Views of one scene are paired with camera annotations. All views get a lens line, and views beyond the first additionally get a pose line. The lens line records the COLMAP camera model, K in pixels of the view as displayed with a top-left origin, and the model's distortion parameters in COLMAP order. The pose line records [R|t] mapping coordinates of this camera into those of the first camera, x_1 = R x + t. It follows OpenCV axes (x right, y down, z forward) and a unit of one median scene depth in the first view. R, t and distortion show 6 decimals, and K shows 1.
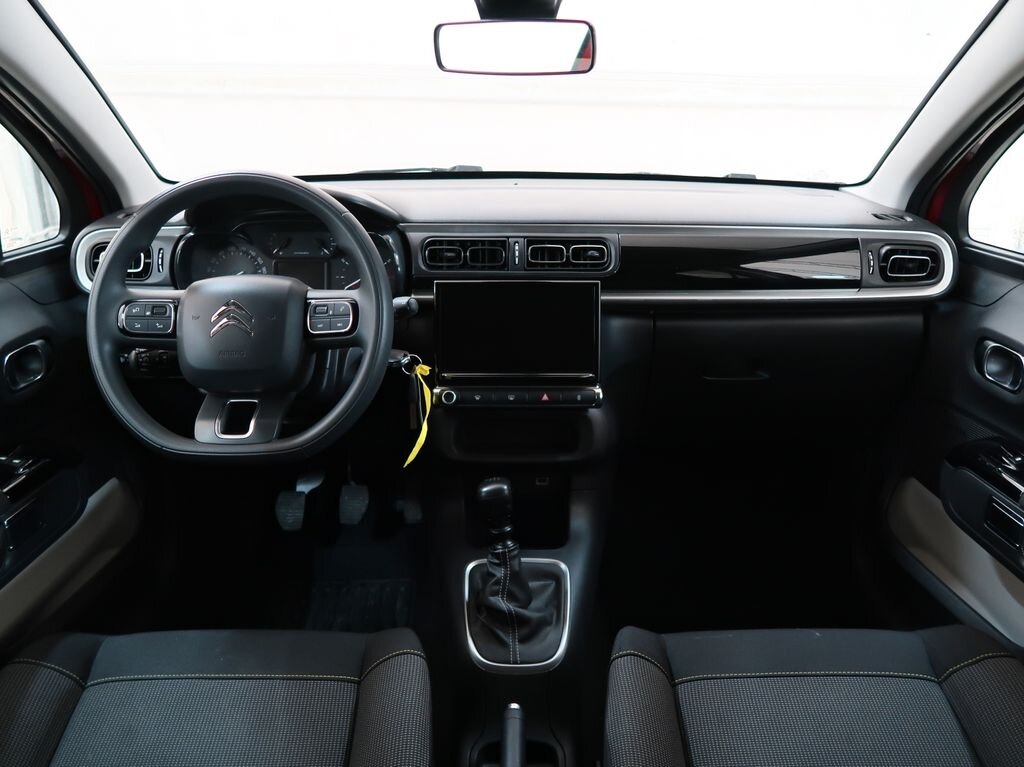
lens RADIAL K [[858.6, 0, 512.0], [0, 858.6, 383.5], [0, 0, 1]] dist [-0.017070, -0.003996]
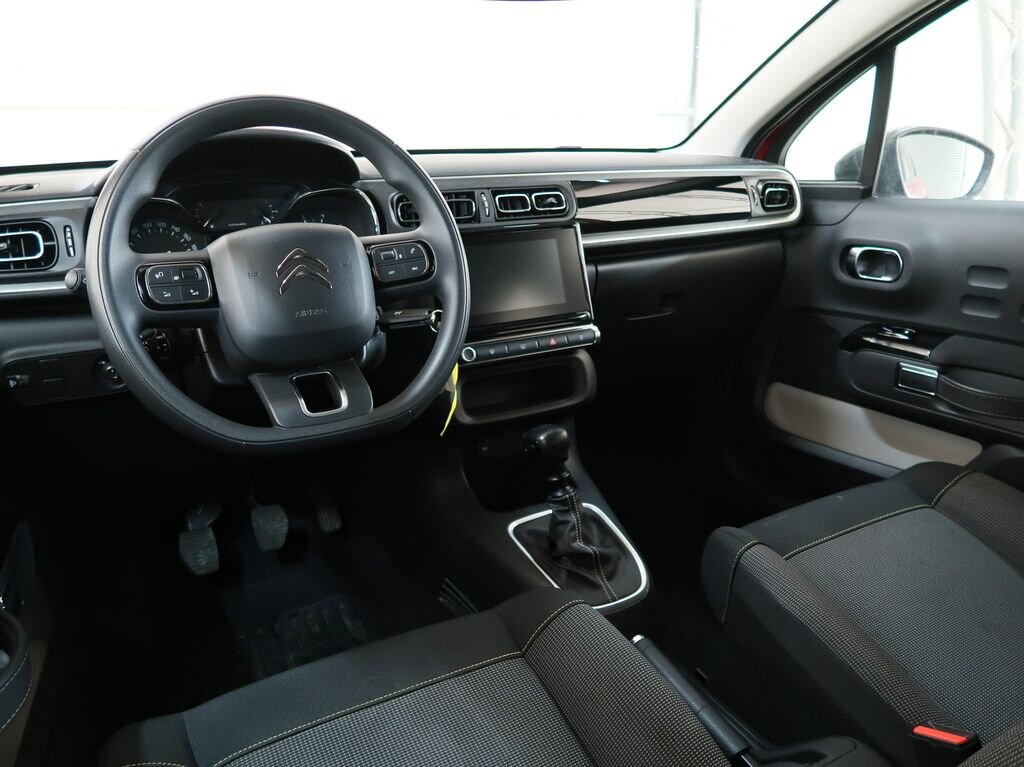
lens RADIAL K [[819.9, 0, 528.2], [0, 819.9, 394.9], [0, 0, 1]] dist [-0.020846, -0.000065]
pose [[0.871287, -0.164629, 0.462337, -0.416011], [0.176912, 0.984080, 0.017015, 0.053148], [-0.457778, 0.066968, 0.886541, 0.173050]]
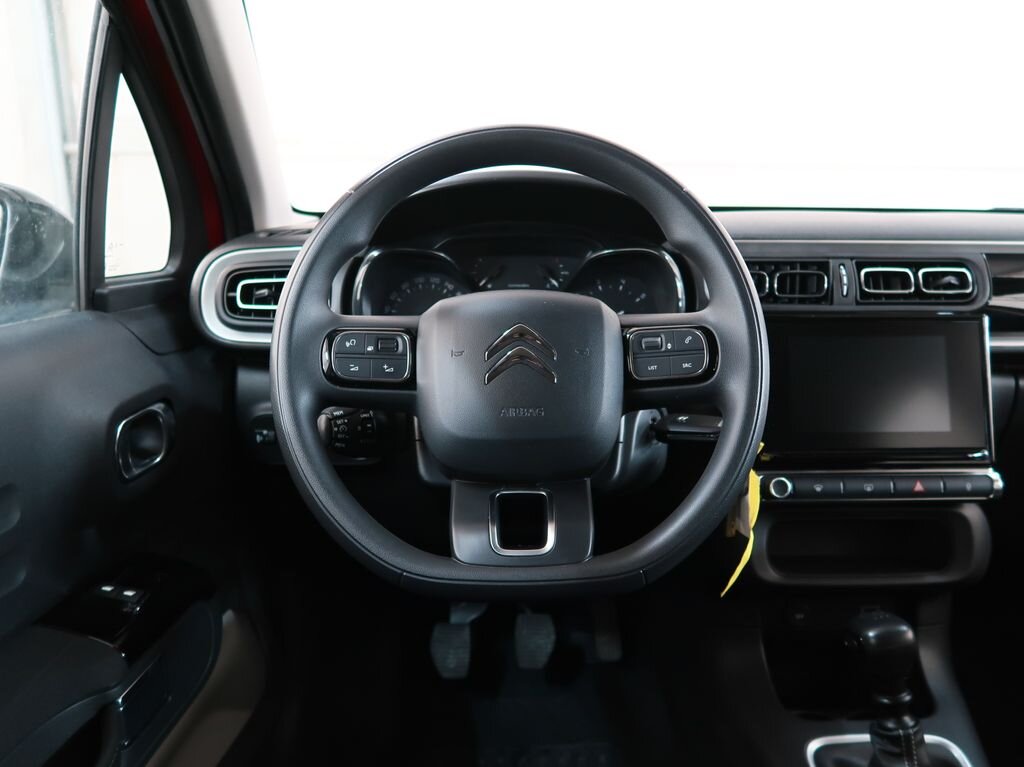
lens RADIAL K [[858.6, 0, 512.0], [0, 858.6, 383.5], [0, 0, 1]] dist [-0.017070, -0.003996]
pose [[0.999960, -0.005576, 0.007035, -0.269695], [0.006381, 0.992723, -0.120253, 0.013899], [-0.006313, 0.120293, 0.992718, 0.322546]]
